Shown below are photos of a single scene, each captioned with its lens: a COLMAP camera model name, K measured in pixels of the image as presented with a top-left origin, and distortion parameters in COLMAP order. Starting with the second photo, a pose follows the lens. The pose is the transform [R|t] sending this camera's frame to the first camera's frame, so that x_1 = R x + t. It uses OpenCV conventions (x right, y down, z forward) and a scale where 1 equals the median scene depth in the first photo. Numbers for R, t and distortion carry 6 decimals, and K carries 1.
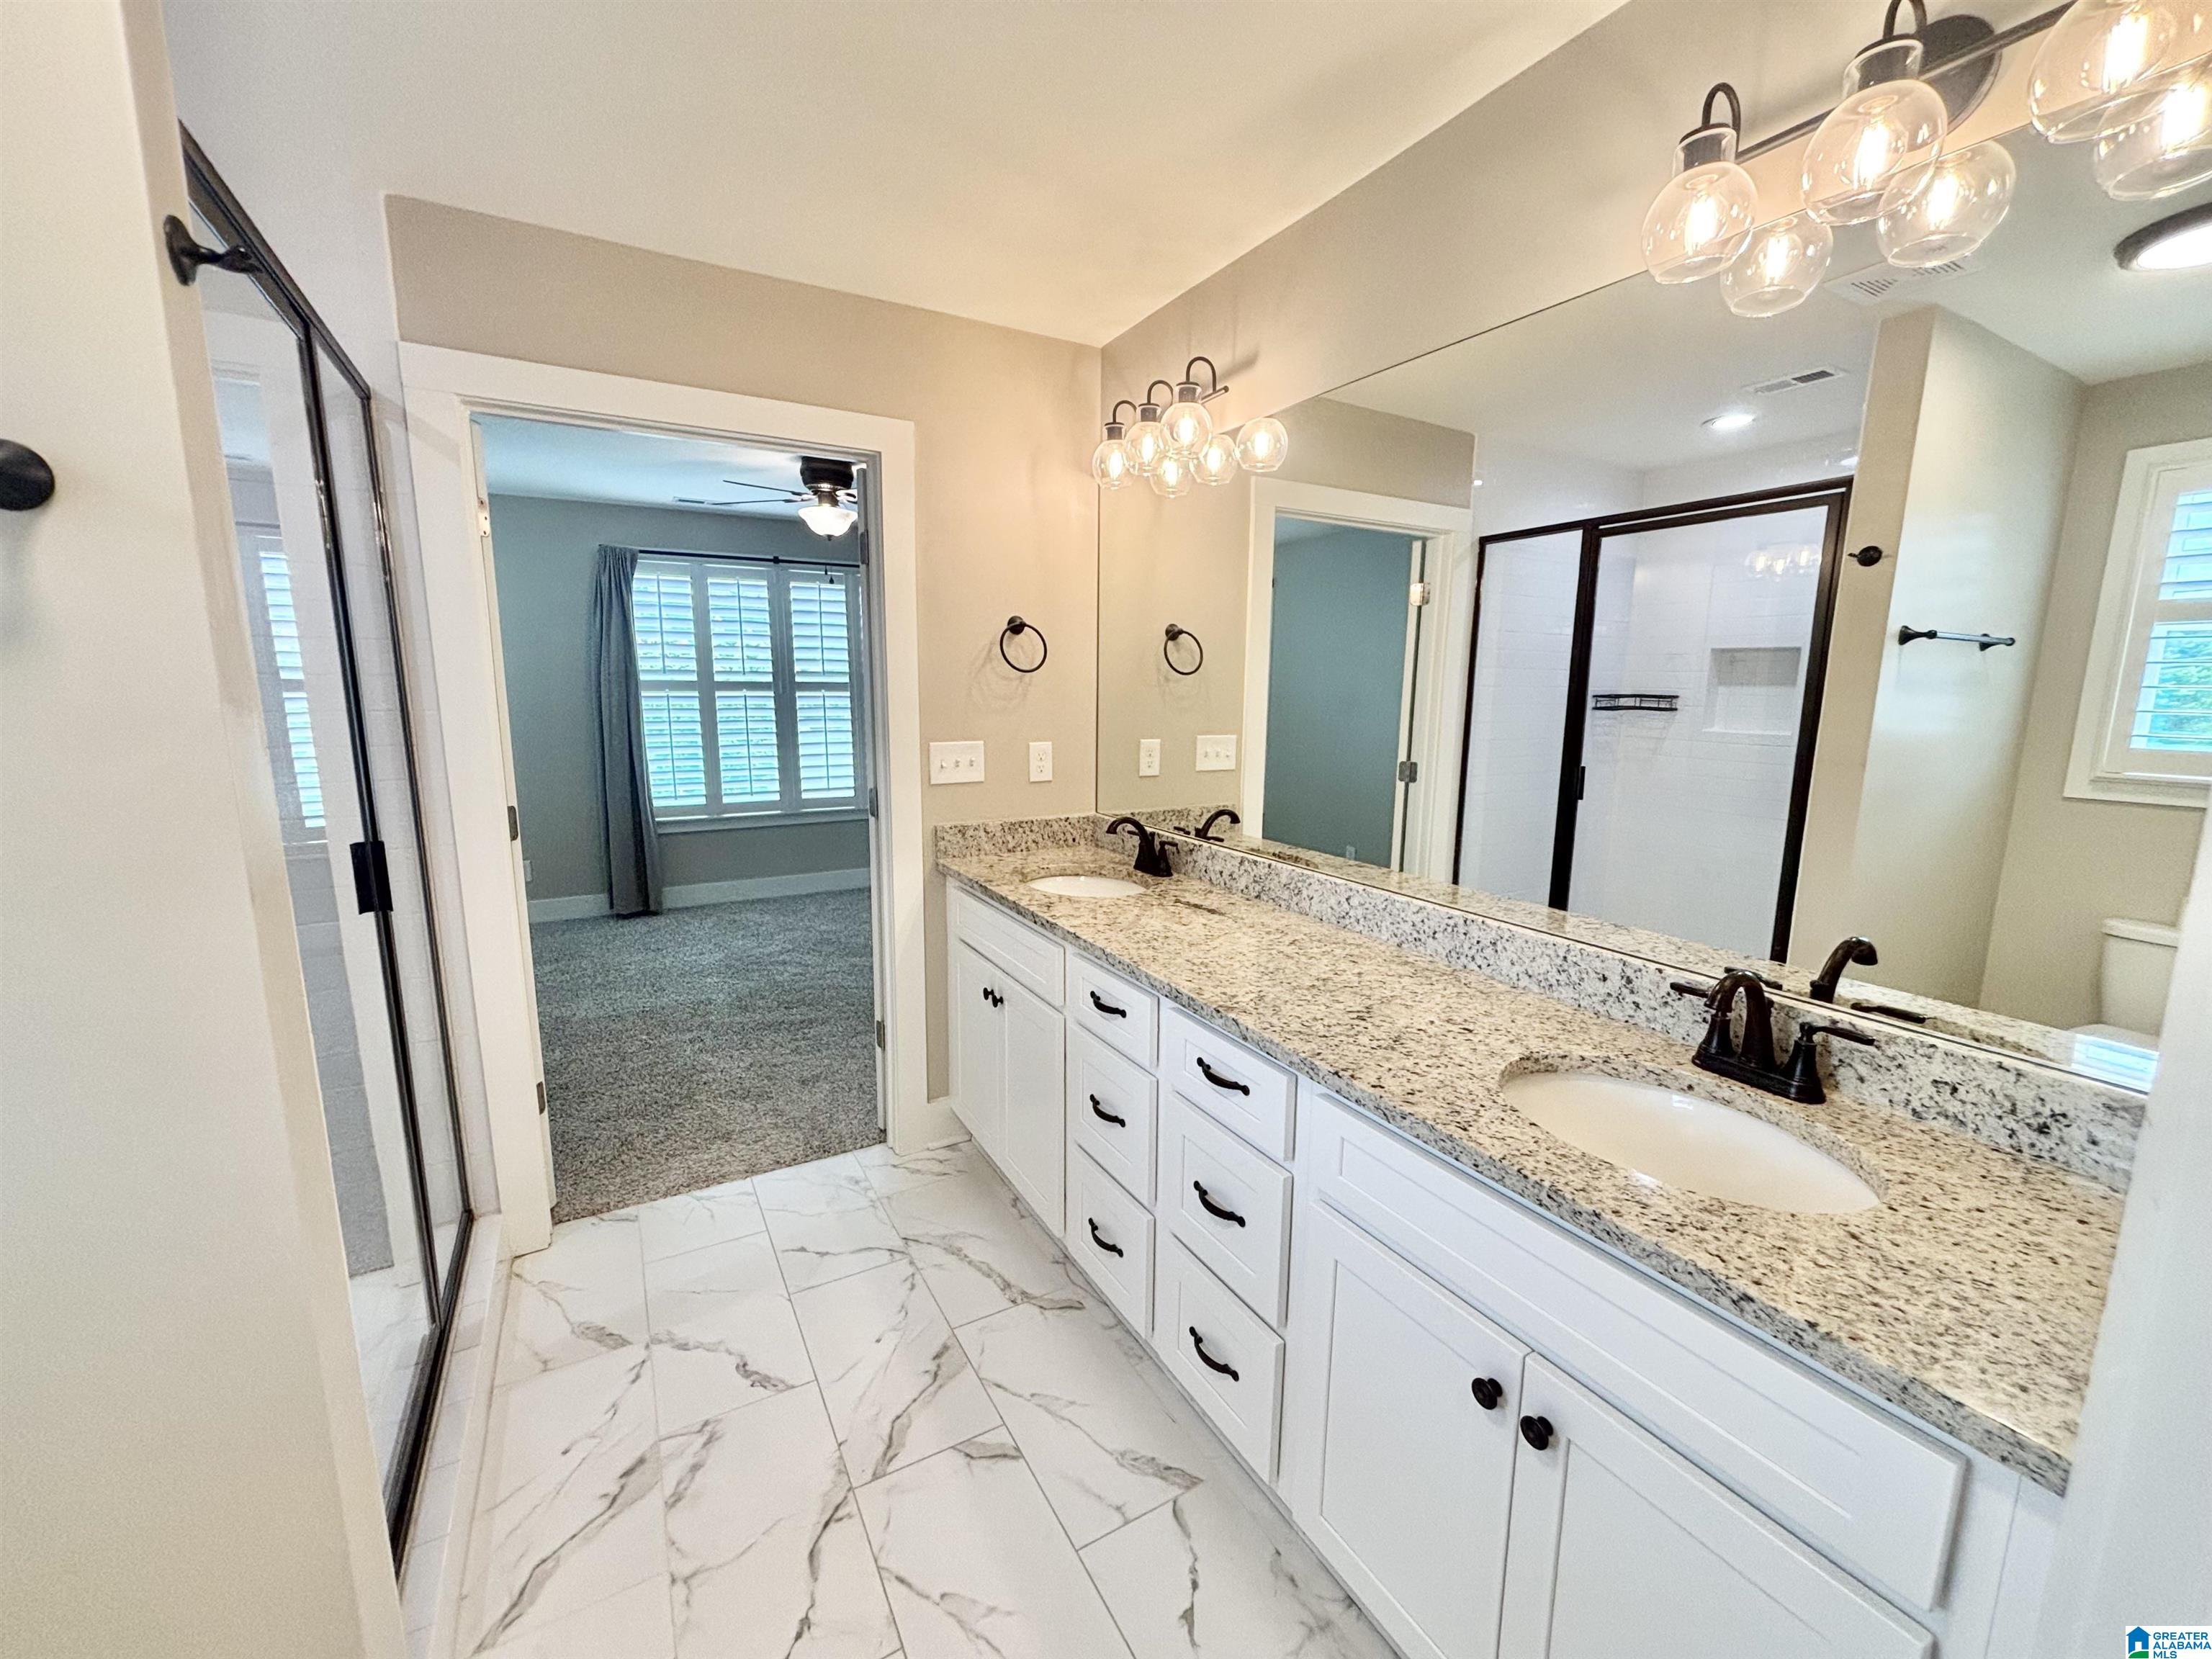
lens RADIAL K [[887.0, 0, 1103.7], [0, 887.0, 823.4], [0, 0, 1]] dist [0.021538, -0.010032]
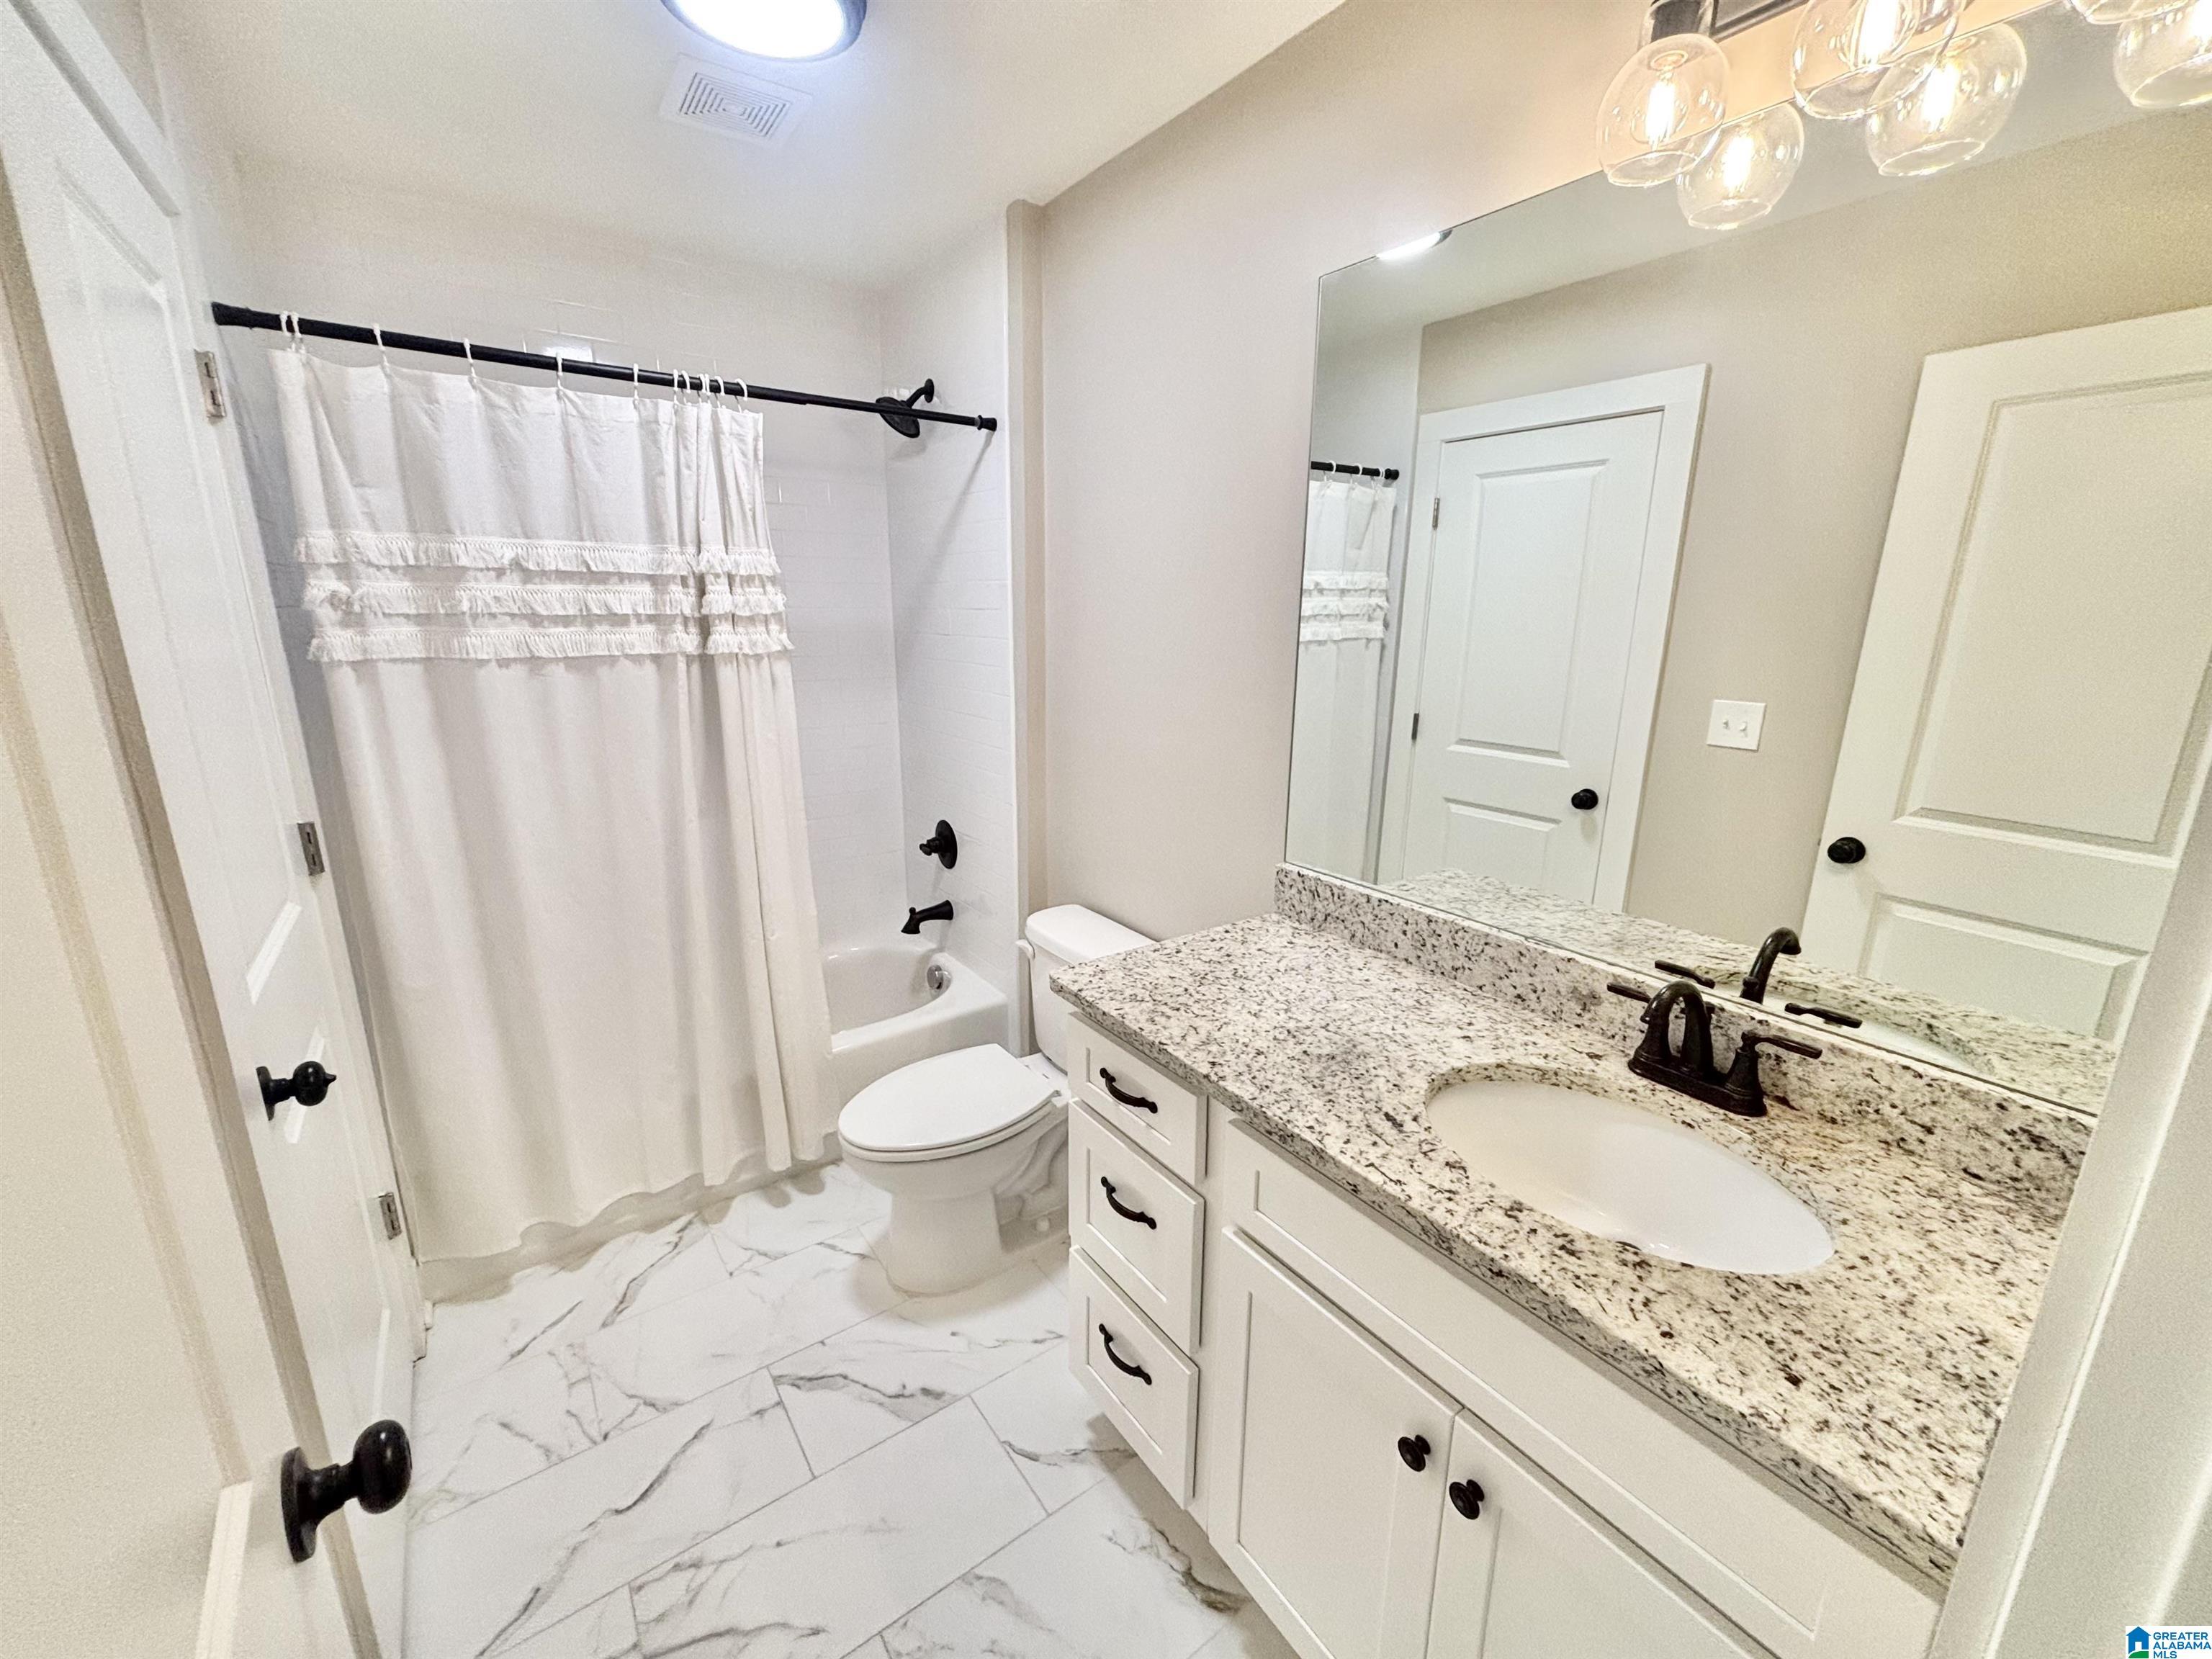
lens RADIAL K [[887.0, 0, 1103.7], [0, 887.0, 823.4], [0, 0, 1]] dist [0.021538, -0.010032]
pose [[0.995189, -0.022712, 0.095309, 0.037355], [0.015308, 0.996859, 0.077701, -0.073383], [-0.096774, -0.075868, 0.992411, 0.159291]]
